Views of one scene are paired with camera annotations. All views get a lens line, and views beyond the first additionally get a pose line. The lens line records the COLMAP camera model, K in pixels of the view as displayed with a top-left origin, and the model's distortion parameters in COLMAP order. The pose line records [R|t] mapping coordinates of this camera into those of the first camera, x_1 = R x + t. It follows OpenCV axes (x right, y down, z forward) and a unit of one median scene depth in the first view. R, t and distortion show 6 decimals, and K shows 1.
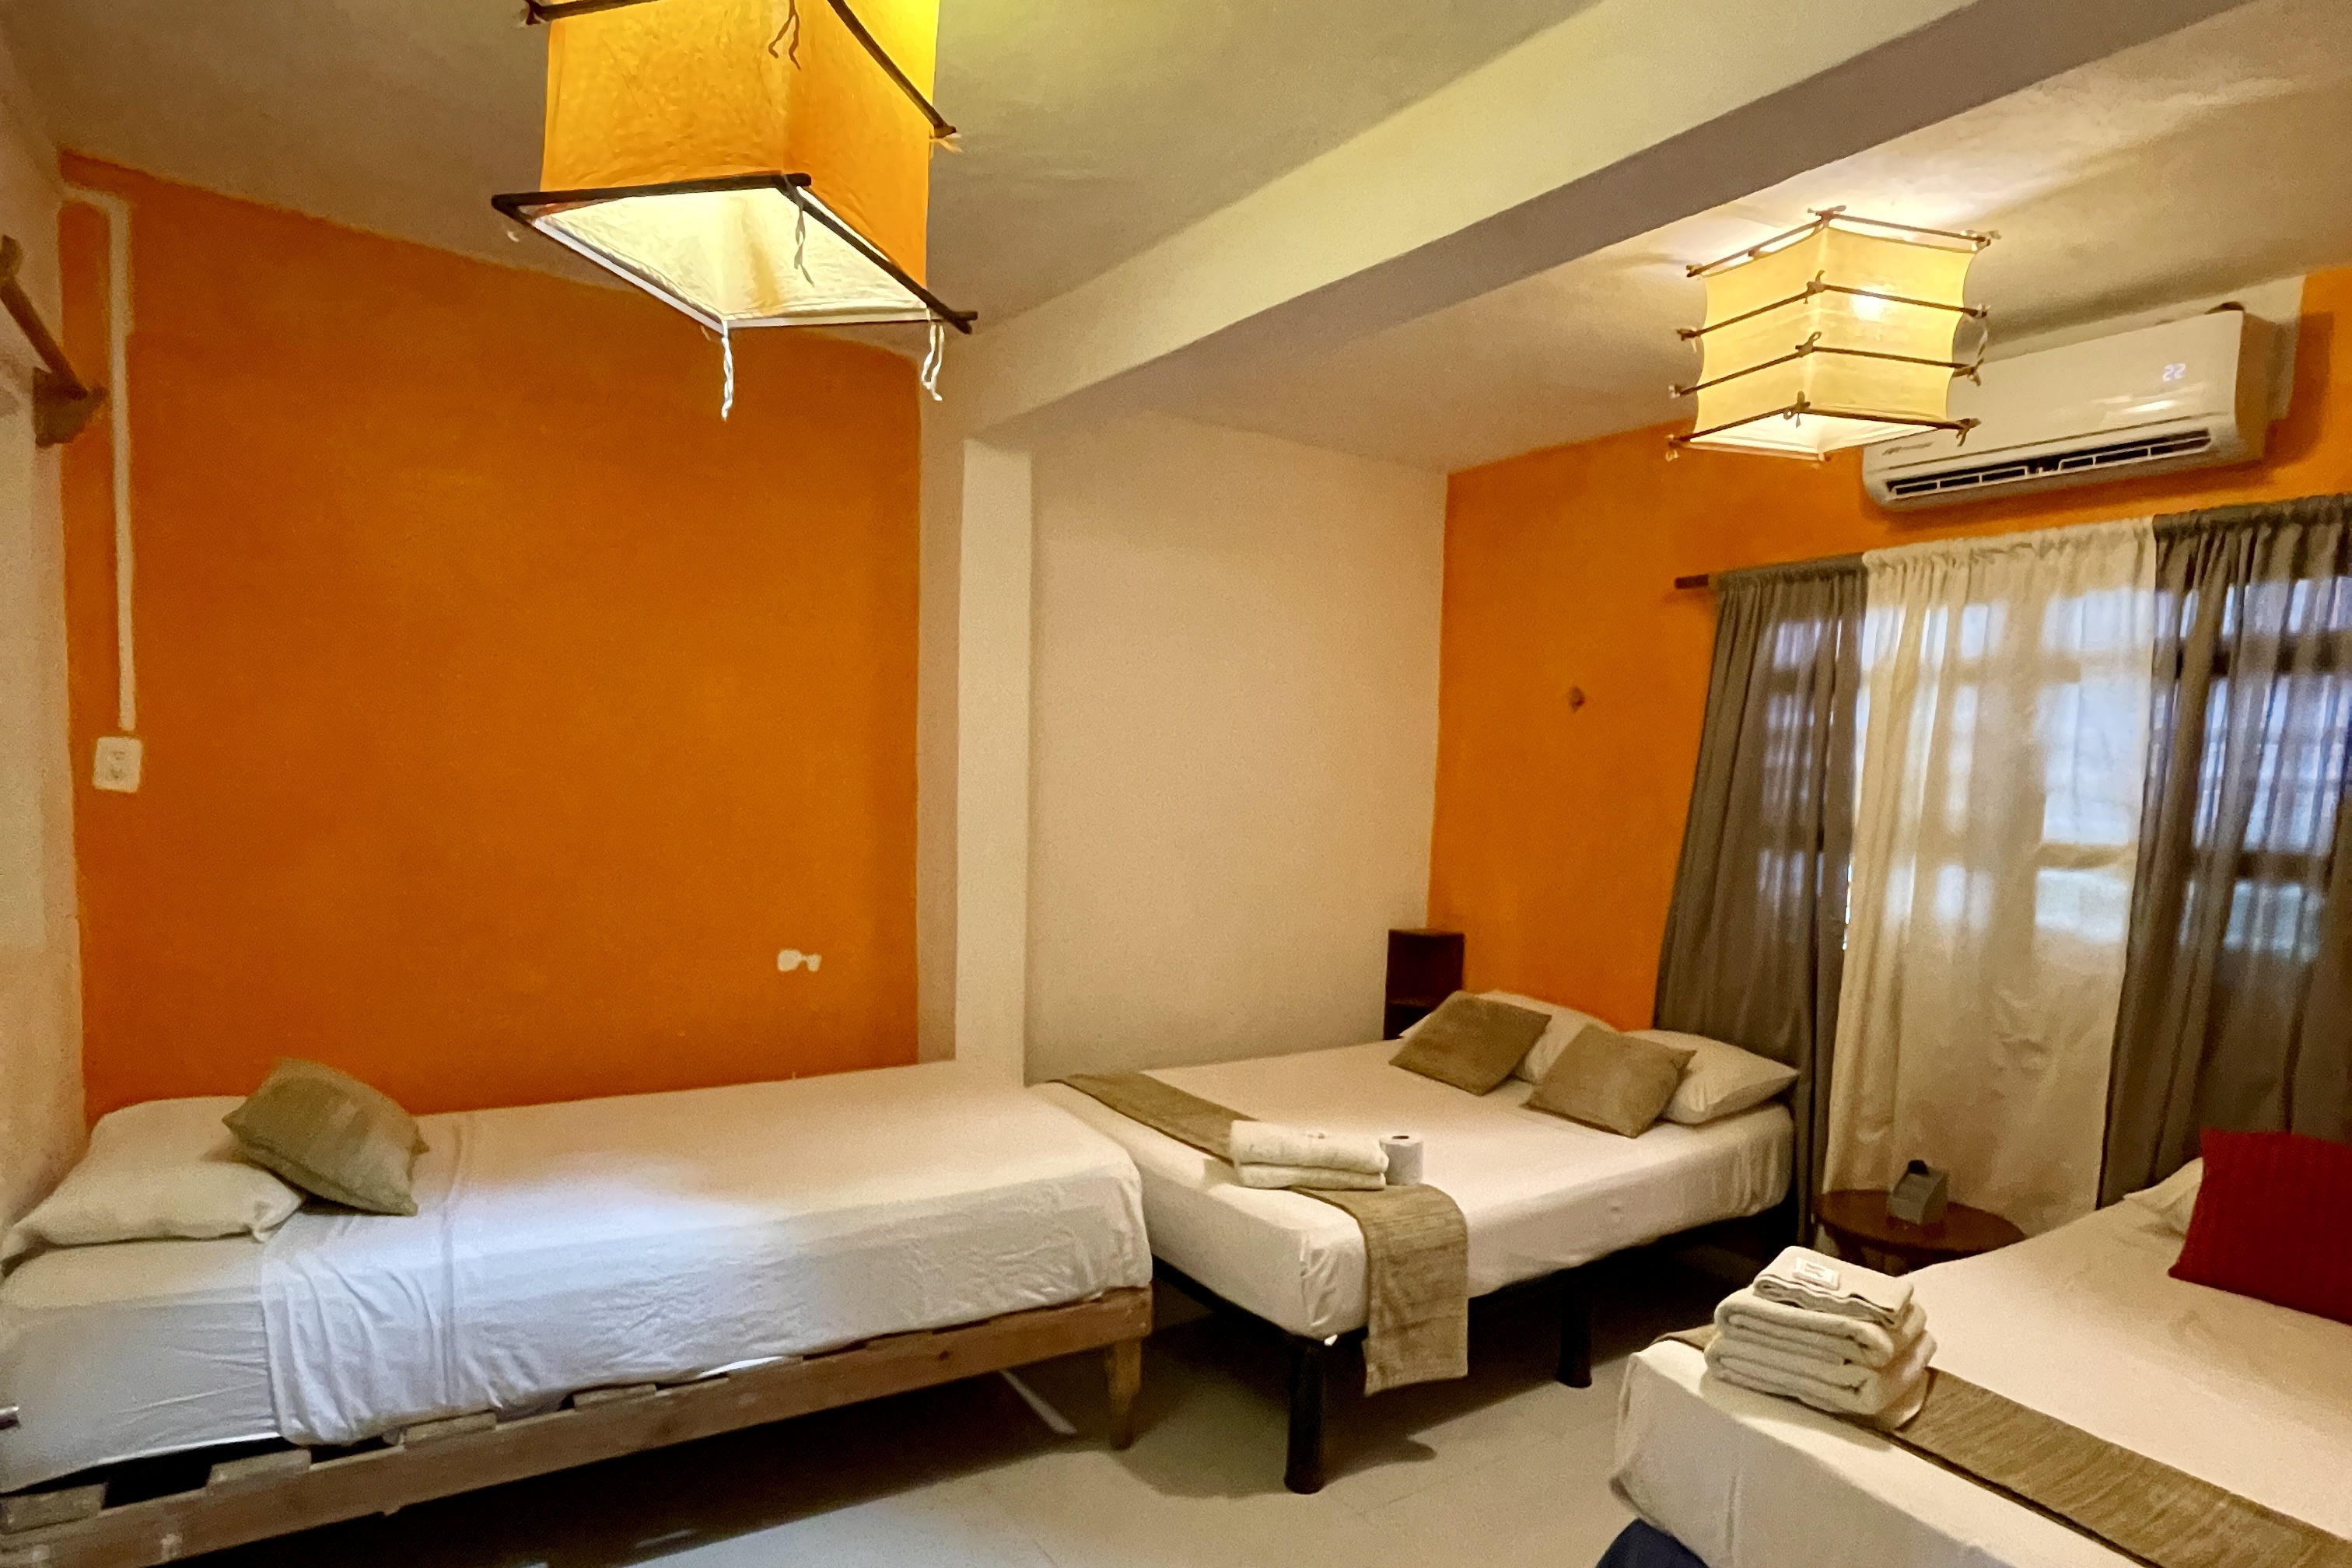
lens RADIAL K [[1285.2, 0, 1182.1], [0, 1285.2, 861.5], [0, 0, 1]] dist [-0.002109, -0.000129]
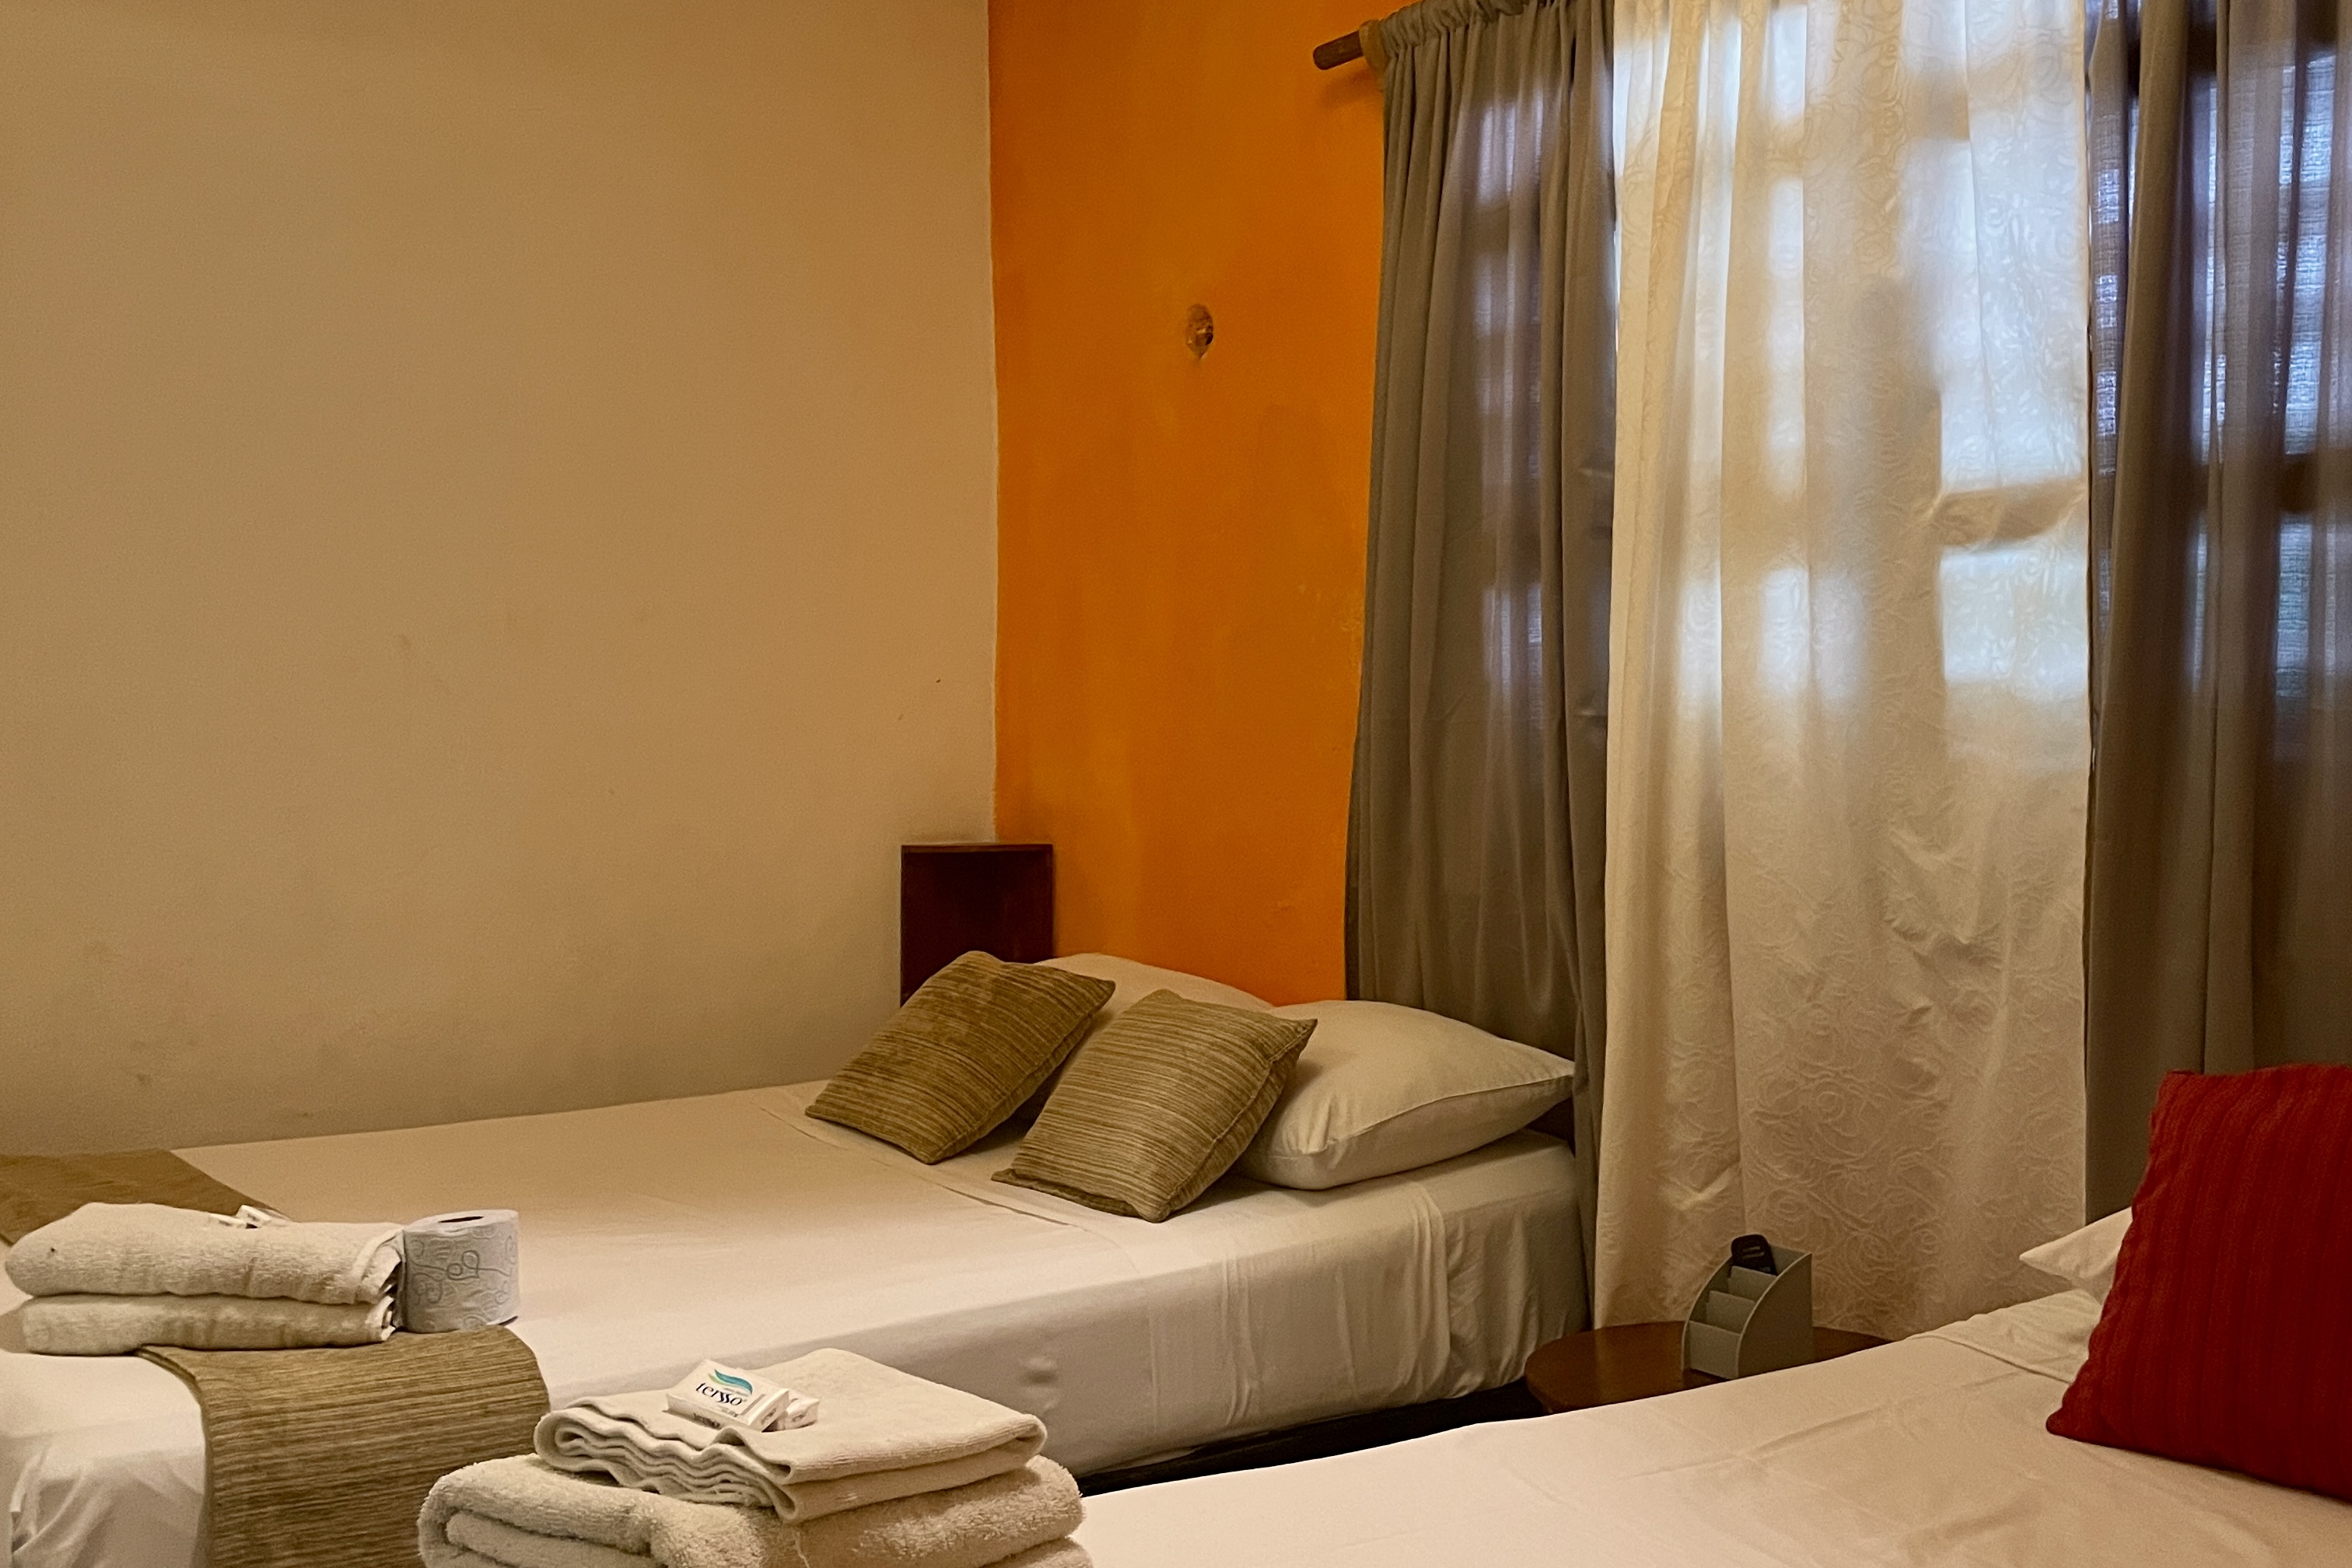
lens RADIAL K [[2394.9, 0, 1174.1], [0, 2394.9, 634.6], [0, 0, 1]] dist [0.089151, -0.119914]
pose [[0.998938, -0.041879, 0.019190, 0.403800], [0.043657, 0.993599, -0.104188, 0.116474], [-0.014704, 0.104915, 0.994372, 0.176168]]
